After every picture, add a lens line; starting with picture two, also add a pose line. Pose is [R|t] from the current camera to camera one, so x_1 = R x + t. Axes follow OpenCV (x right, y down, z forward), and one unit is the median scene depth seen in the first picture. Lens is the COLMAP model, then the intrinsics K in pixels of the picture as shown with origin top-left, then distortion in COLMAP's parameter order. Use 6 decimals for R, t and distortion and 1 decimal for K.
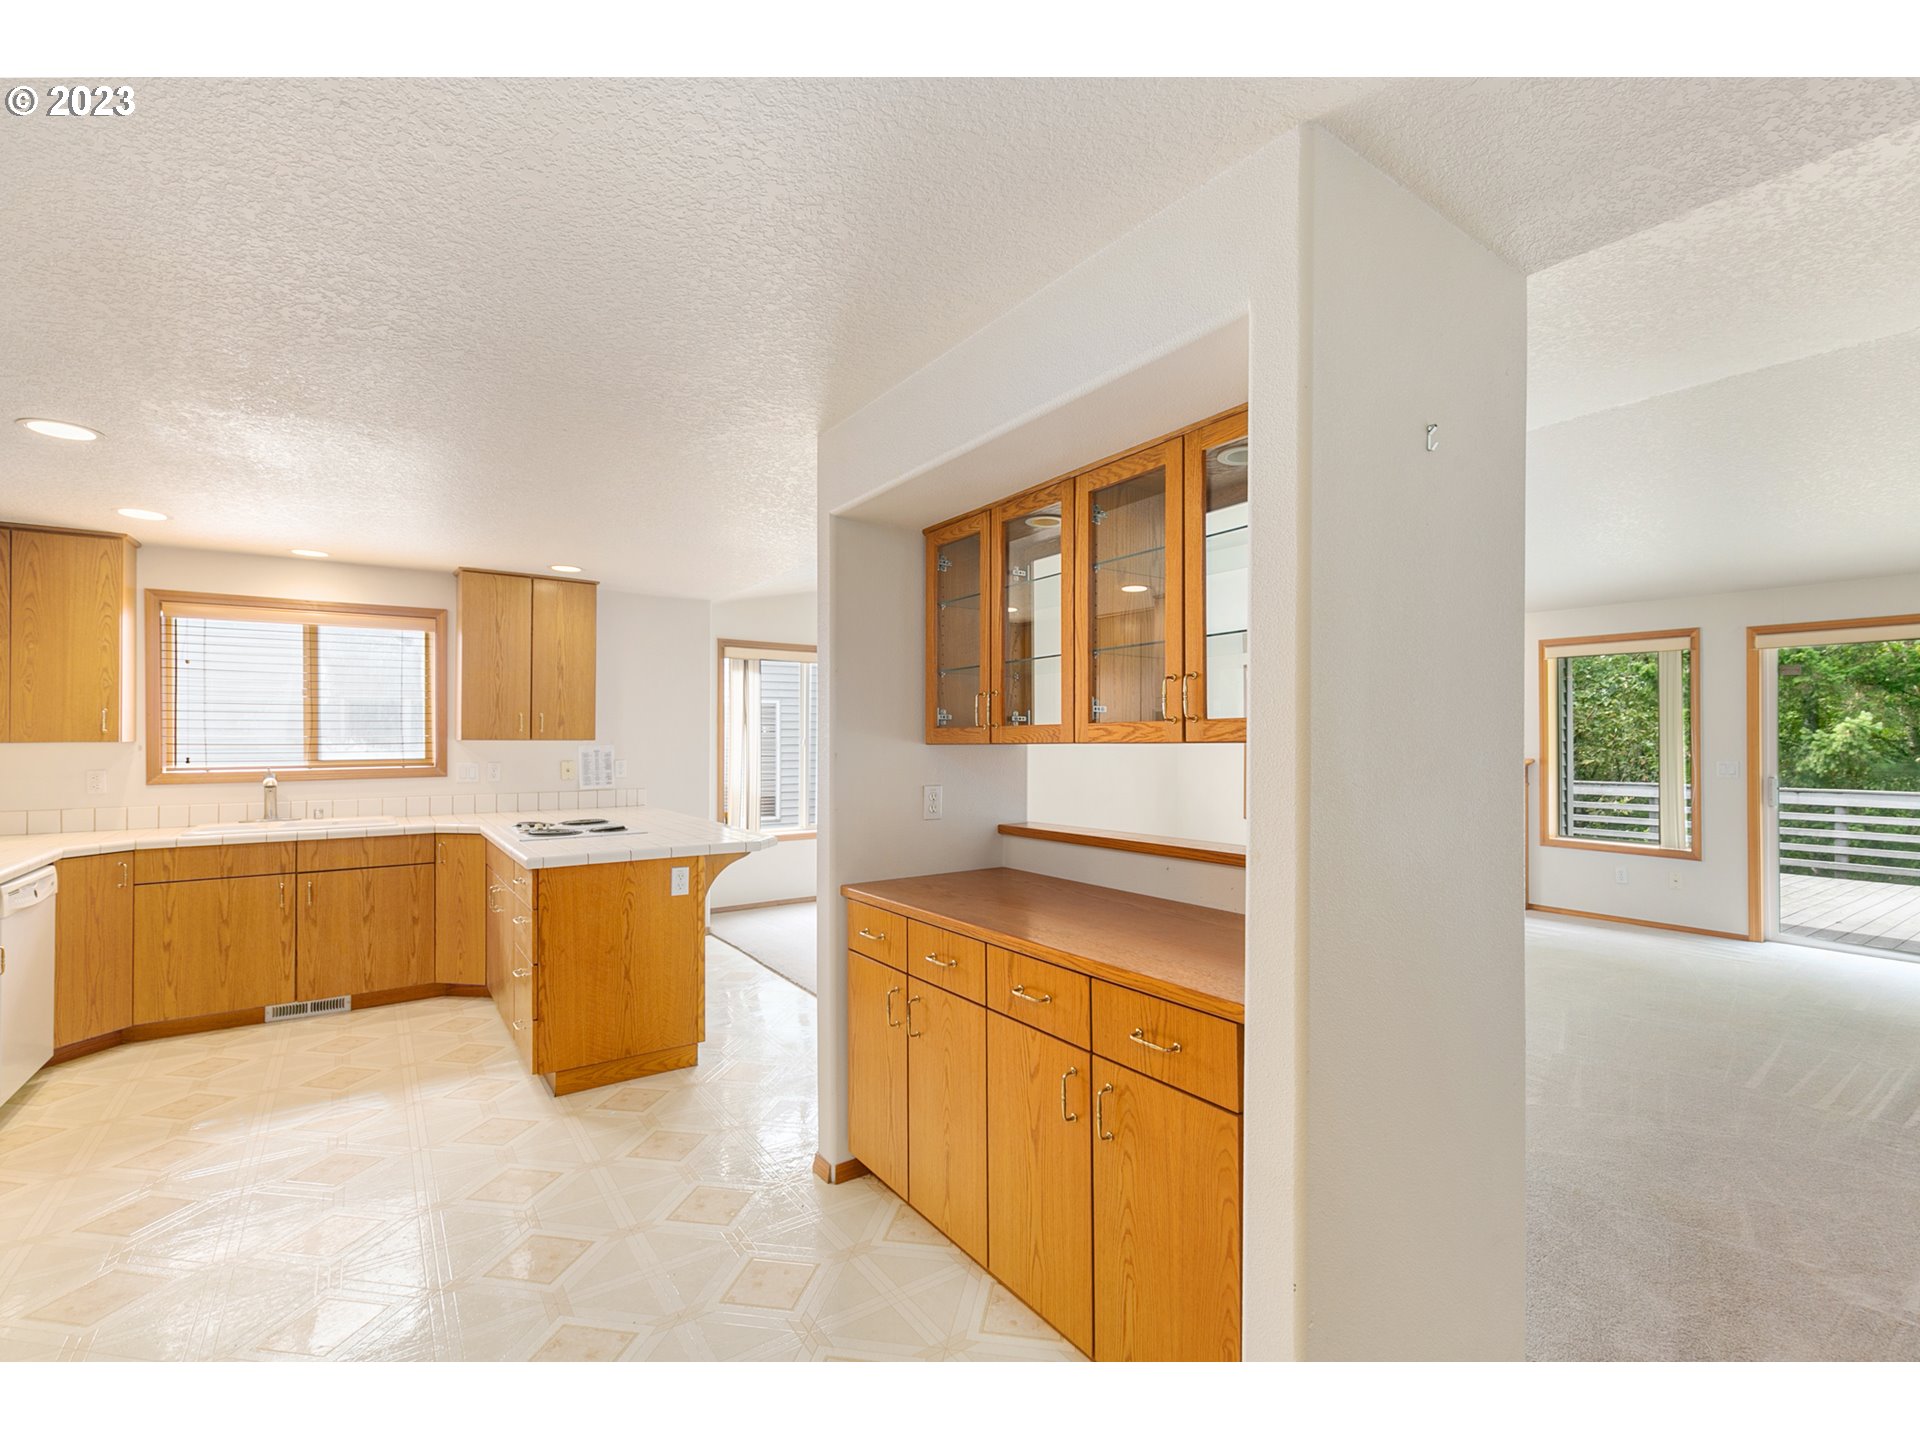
lens RADIAL K [[872.8, 0, 963.8], [0, 872.8, 729.3], [0, 0, 1]] dist [0.000874, -0.001099]
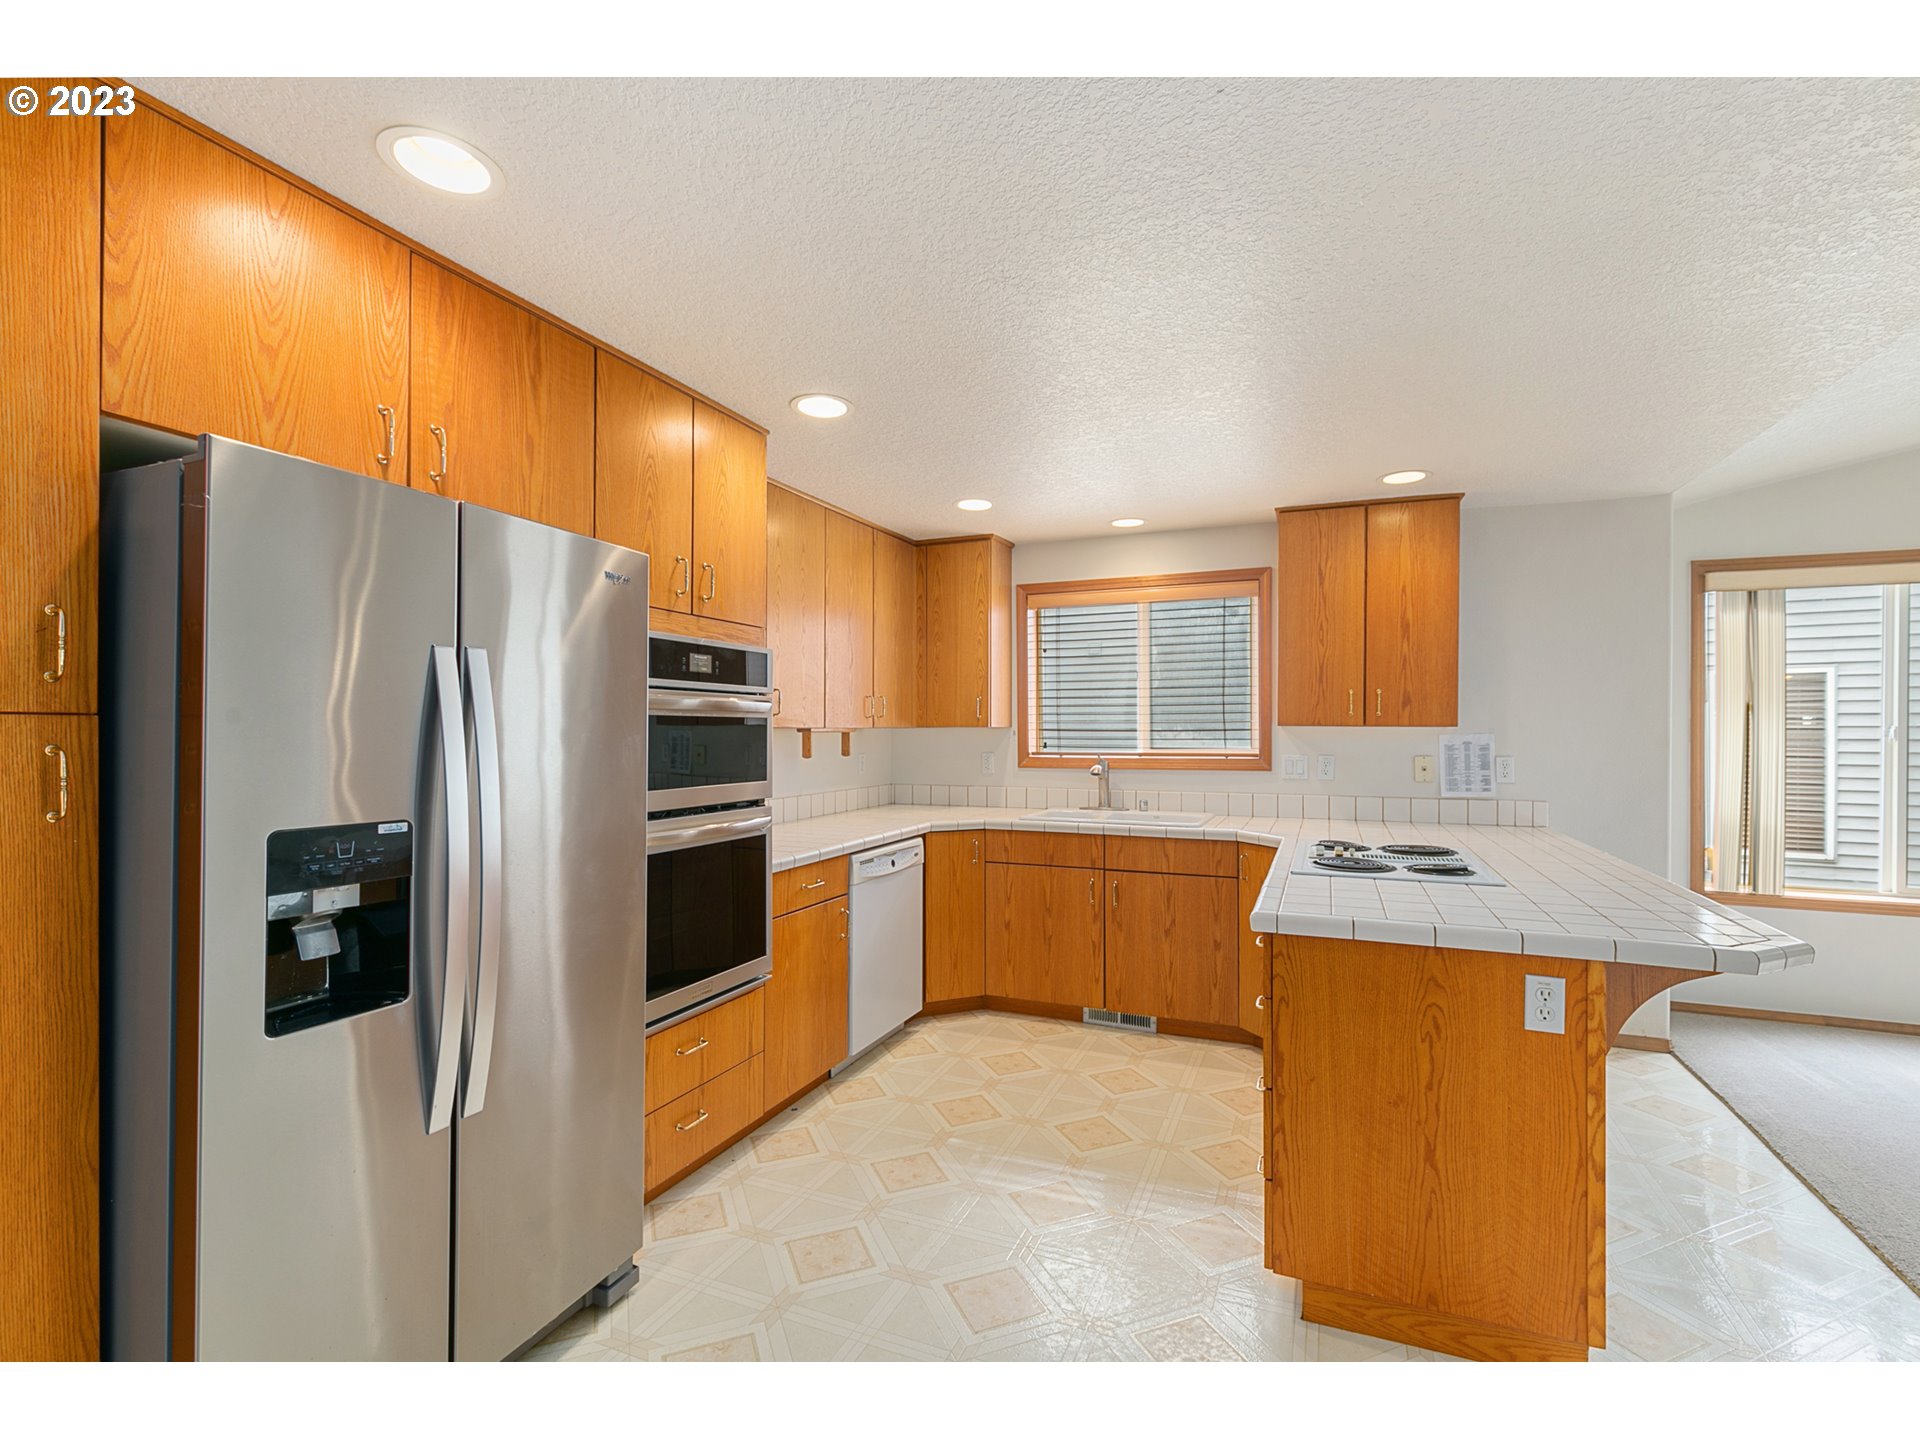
lens RADIAL K [[872.8, 0, 967.3], [0, 872.8, 729.9], [0, 0, 1]] dist [0.000874, -0.001099]
pose [[0.546247, 0.002321, -0.837621, -0.074039], [0.005015, 0.999969, 0.006042, 0.011153], [0.837609, -0.007501, 0.546219, 0.378091]]
